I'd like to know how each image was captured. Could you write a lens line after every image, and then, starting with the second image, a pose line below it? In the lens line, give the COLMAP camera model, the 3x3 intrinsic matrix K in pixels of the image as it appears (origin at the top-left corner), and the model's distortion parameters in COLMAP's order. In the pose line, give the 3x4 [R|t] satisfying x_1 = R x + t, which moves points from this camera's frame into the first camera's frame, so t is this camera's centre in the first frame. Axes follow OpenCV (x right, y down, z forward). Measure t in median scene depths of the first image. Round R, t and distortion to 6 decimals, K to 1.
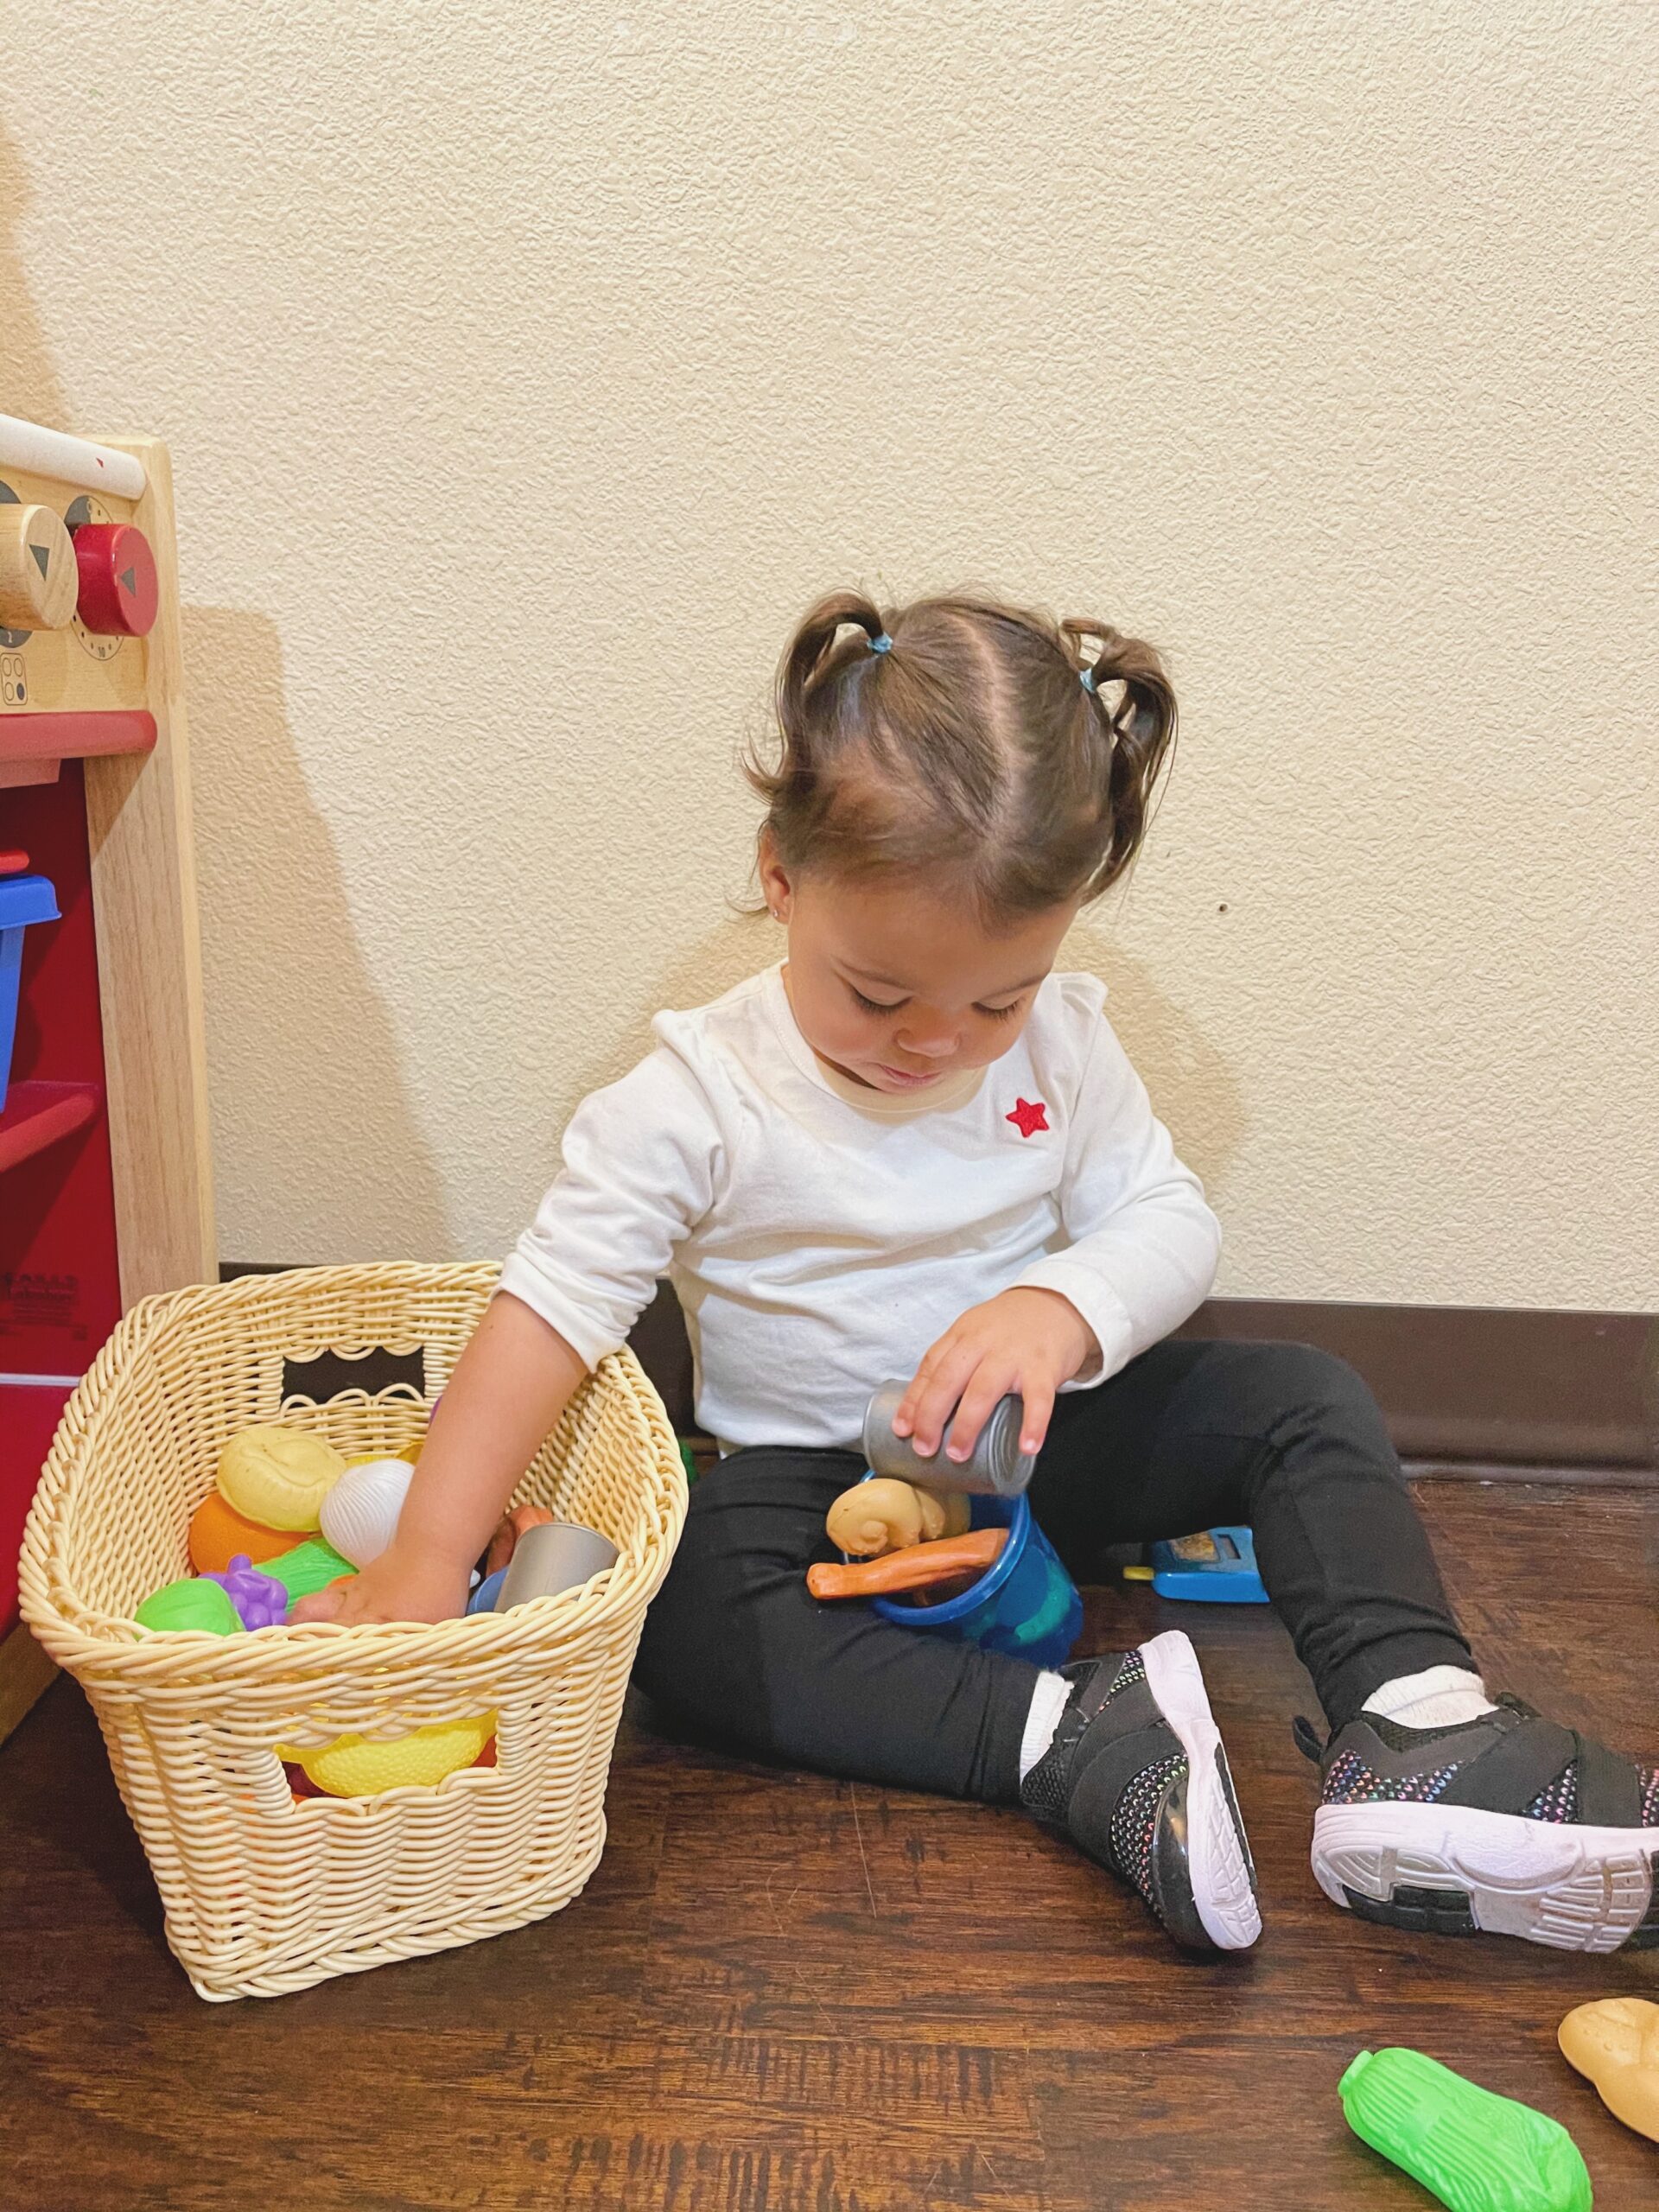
lens RADIAL K [[1669.7, 0, 805.6], [0, 1669.7, 1150.2], [0, 0, 1]] dist [0.070250, -0.095974]
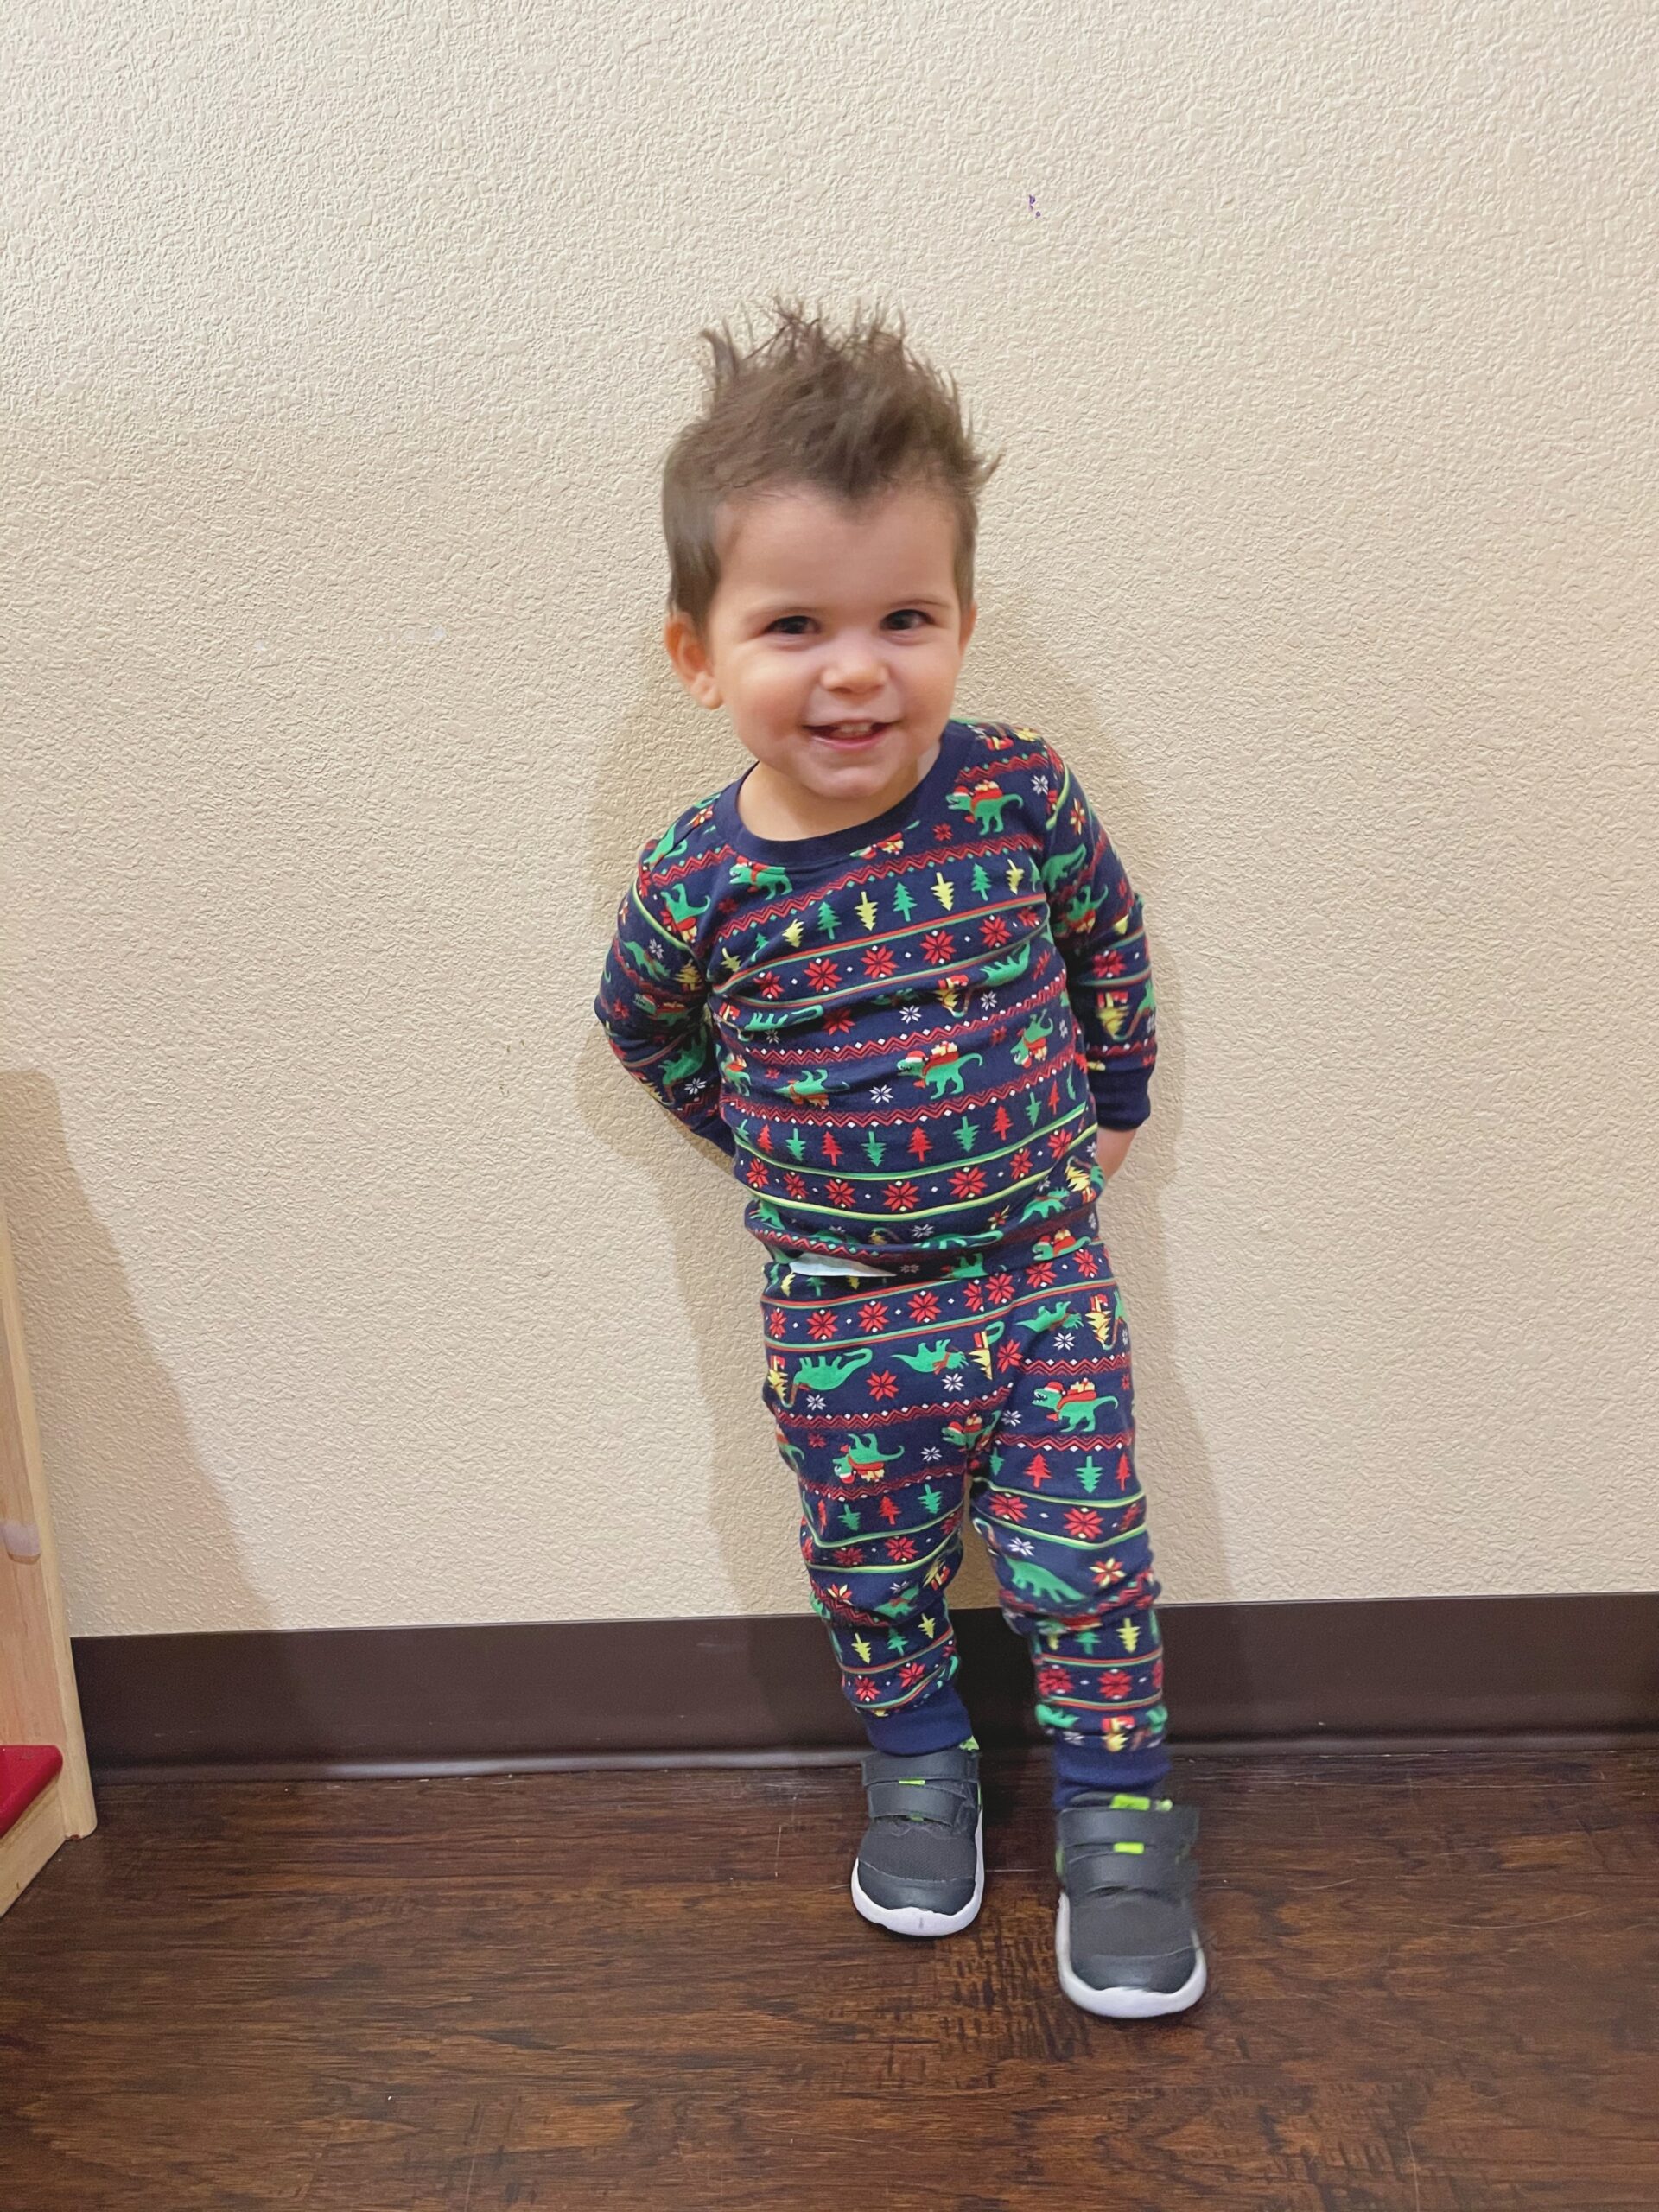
lens RADIAL K [[1669.7, 0, 817.7], [0, 1669.7, 1139.3], [0, 0, 1]] dist [0.070250, -0.095974]
pose [[0.995069, -0.080974, -0.057285, 0.321883], [0.077300, 0.994972, -0.063675, -0.183651], [0.062153, 0.058933, 0.996325, -0.174826]]
